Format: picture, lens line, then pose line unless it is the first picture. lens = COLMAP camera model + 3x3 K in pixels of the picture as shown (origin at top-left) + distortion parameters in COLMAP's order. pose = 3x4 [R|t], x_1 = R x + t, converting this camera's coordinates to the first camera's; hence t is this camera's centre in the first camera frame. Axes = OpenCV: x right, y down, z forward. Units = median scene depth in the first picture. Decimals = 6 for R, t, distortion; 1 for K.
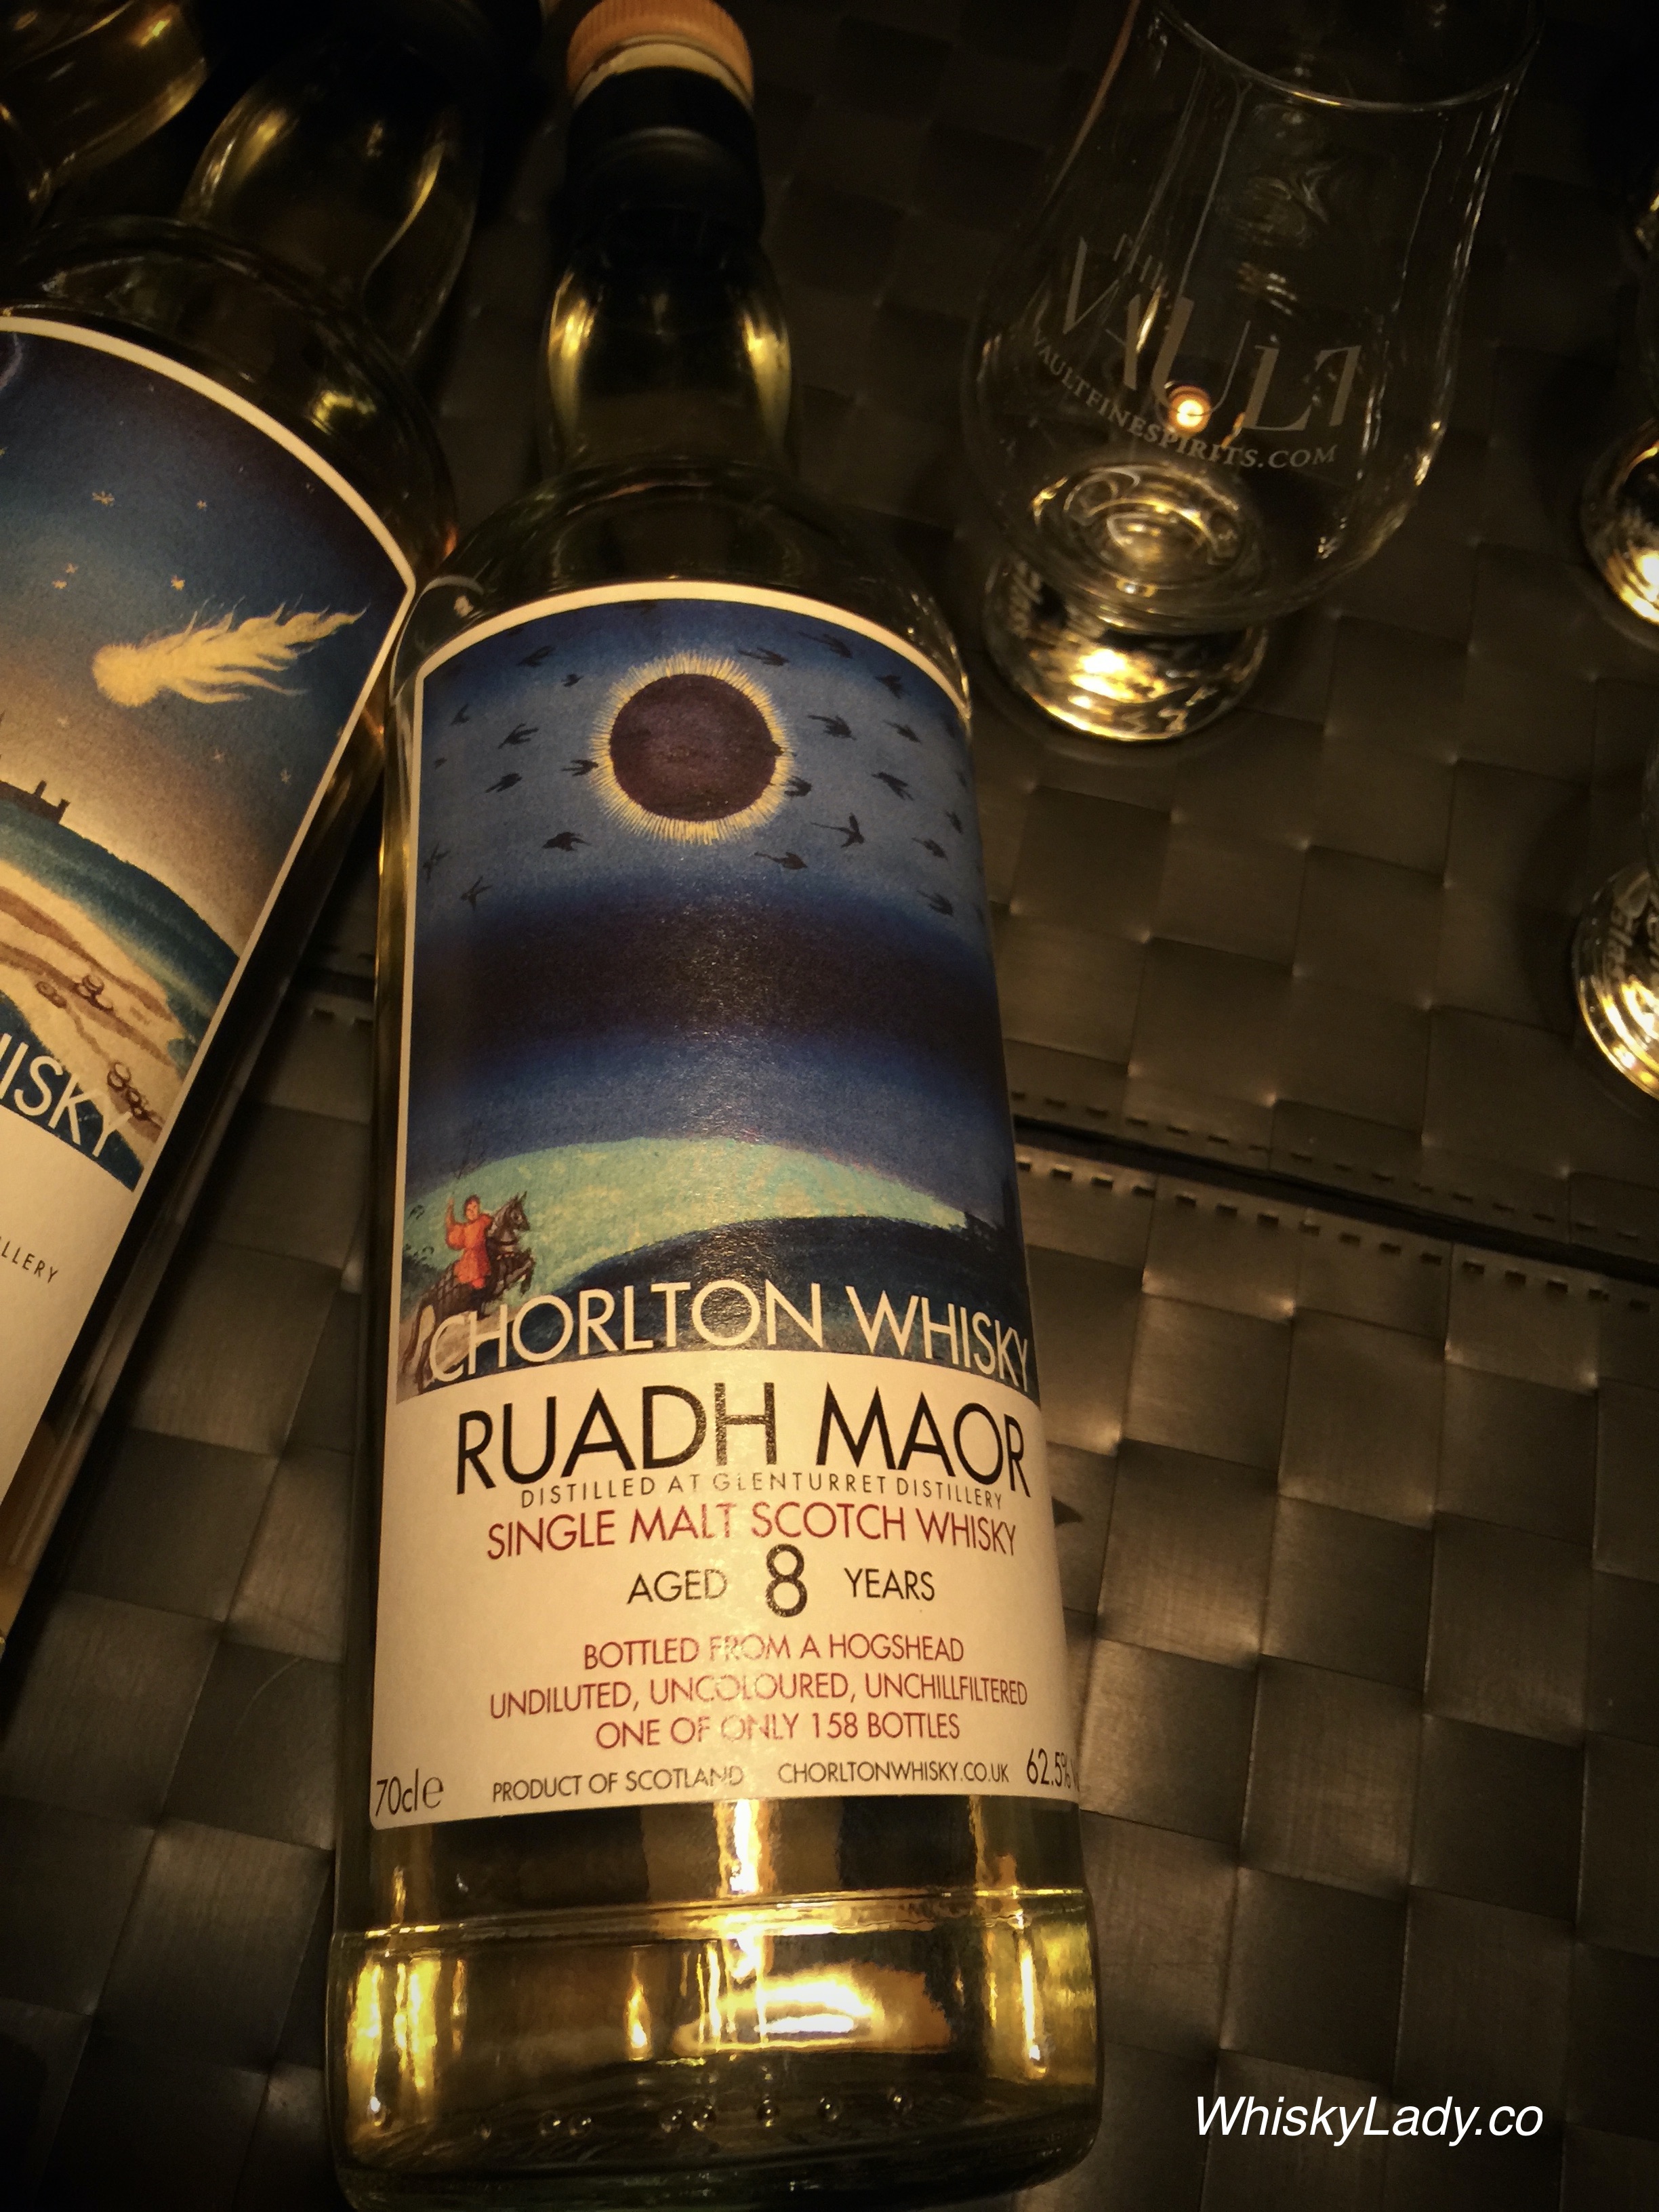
lens RADIAL K [[1959.0, 0, 868.9], [0, 1959.0, 1059.2], [0, 0, 1]] dist [0.052920, -0.114478]
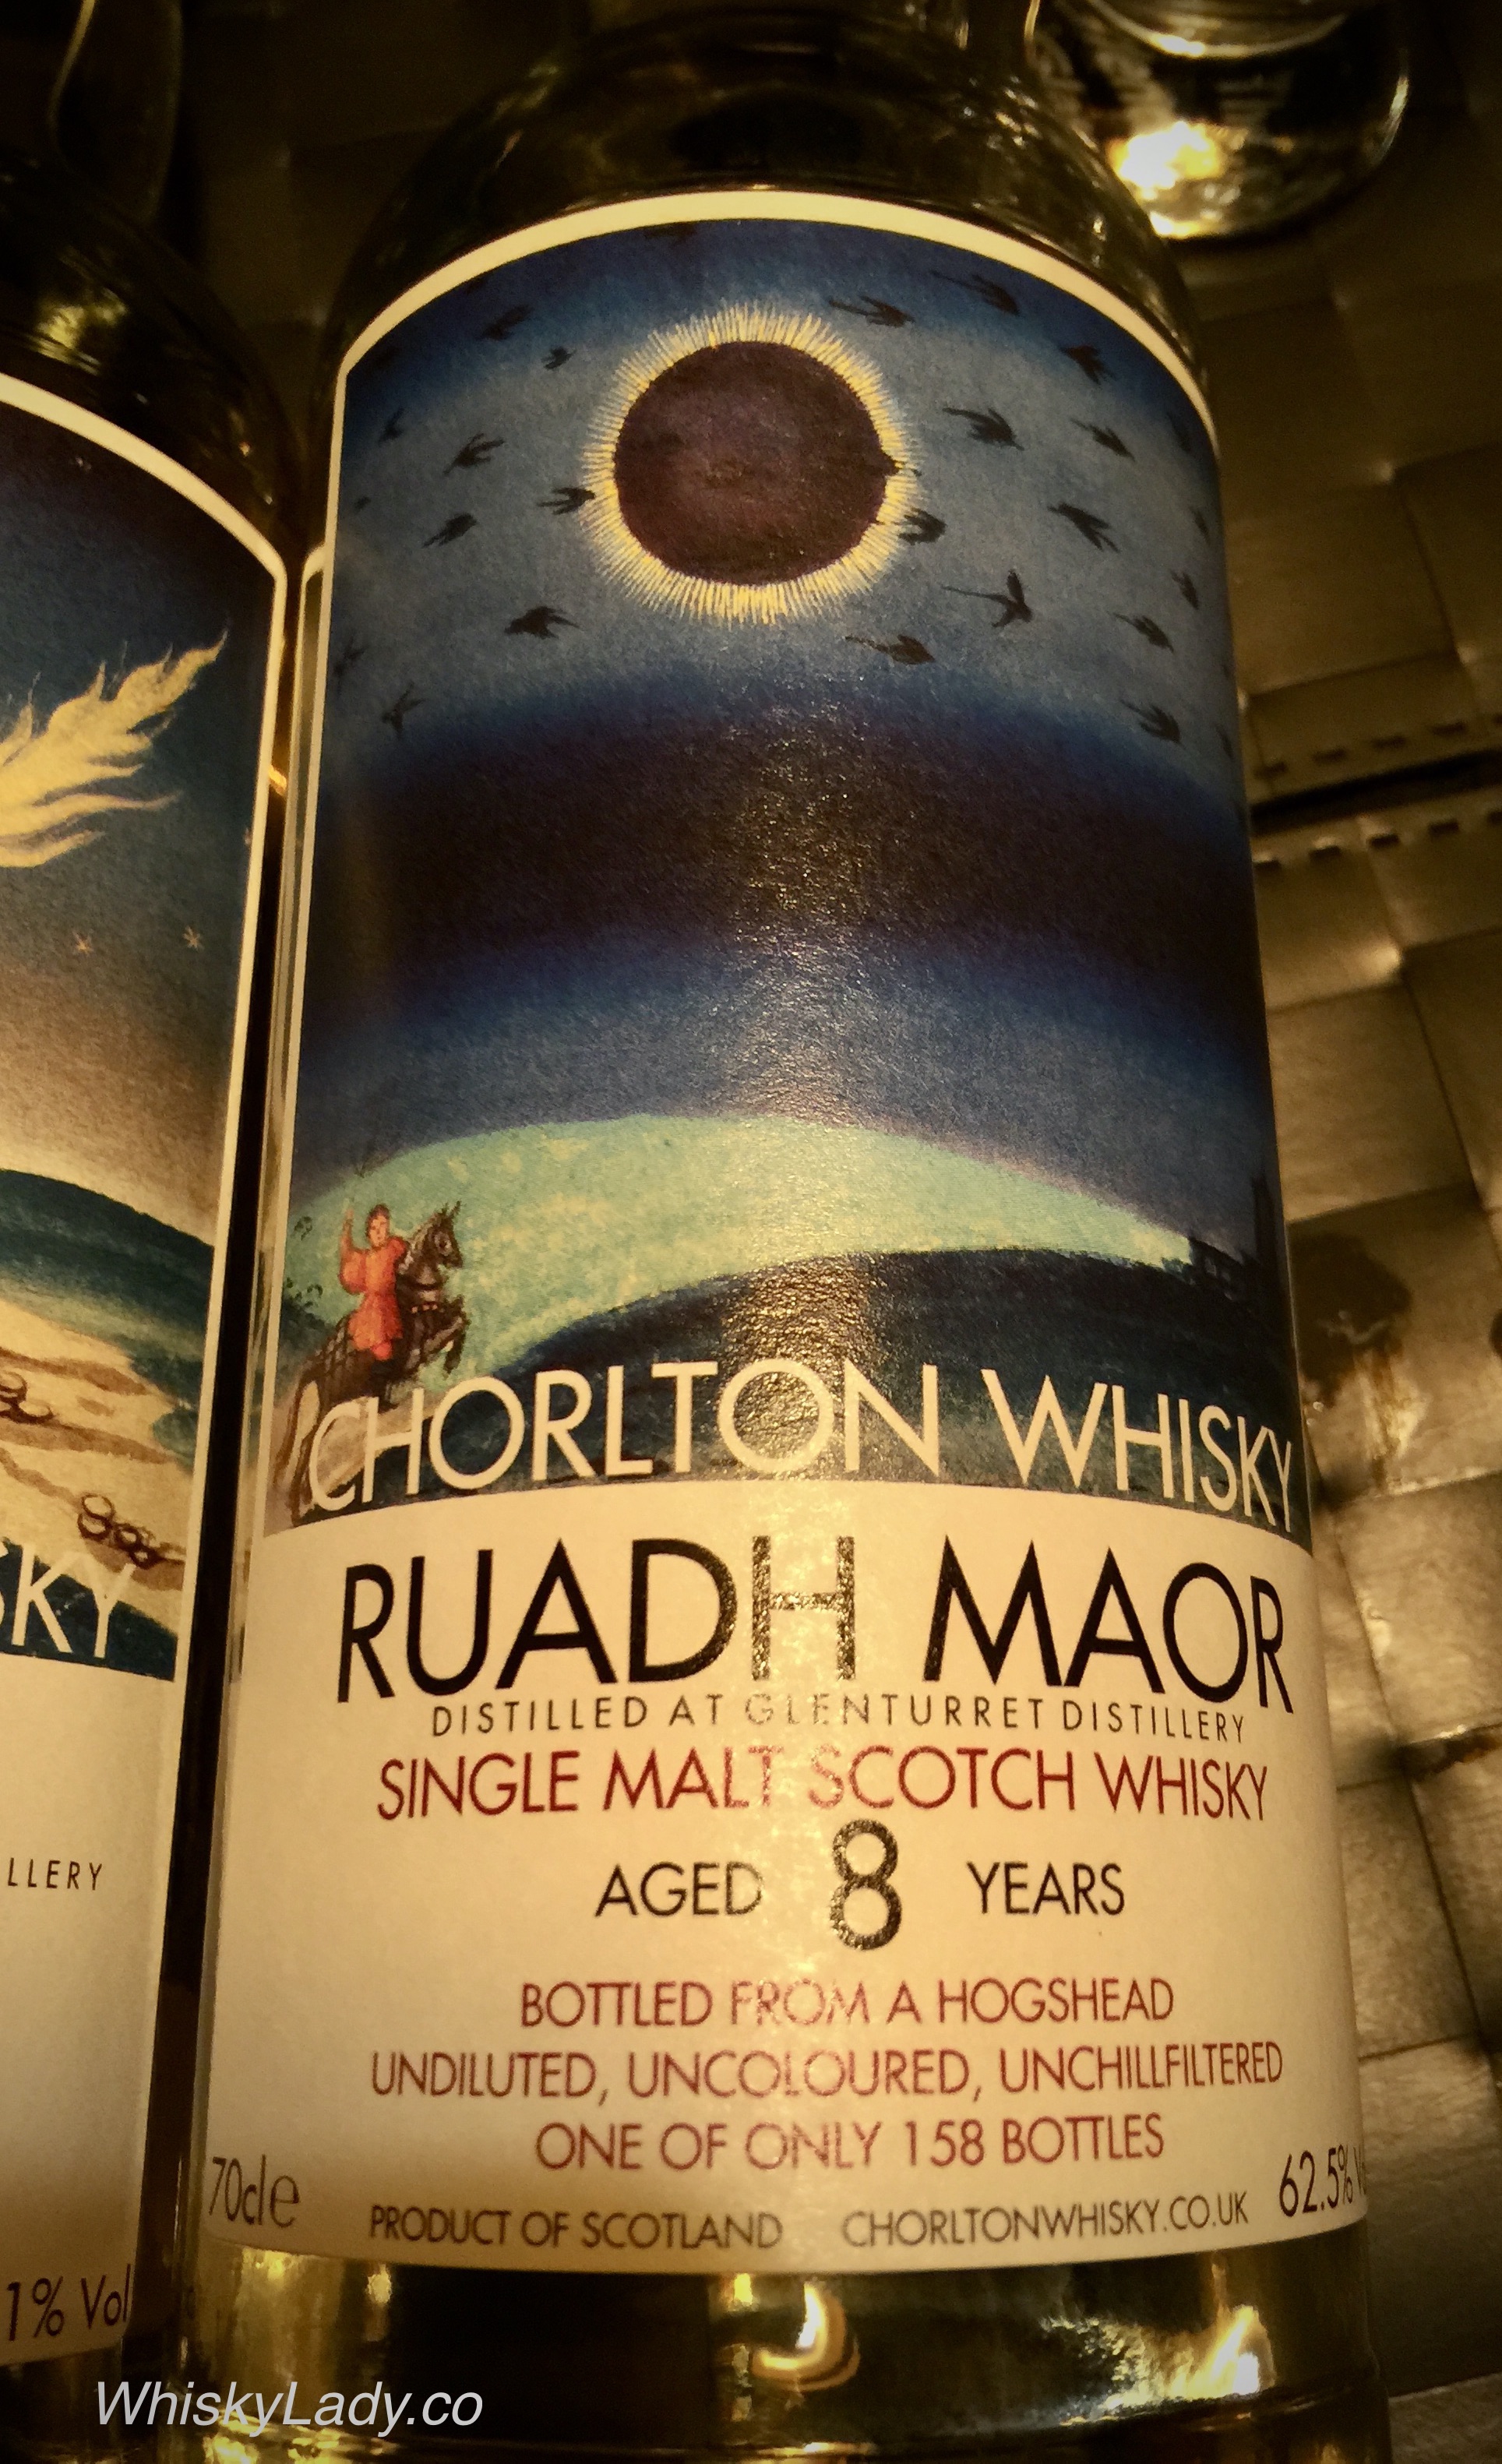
lens RADIAL K [[2265.6, 0, 868.4], [0, 2265.6, 1145.5], [0, 0, 1]] dist [0.022826, 0.000000]
pose [[0.994375, 0.009834, -0.105463, 0.026069], [-0.000699, 0.996268, 0.086312, -0.010747], [0.105918, -0.085753, 0.990670, 0.331029]]
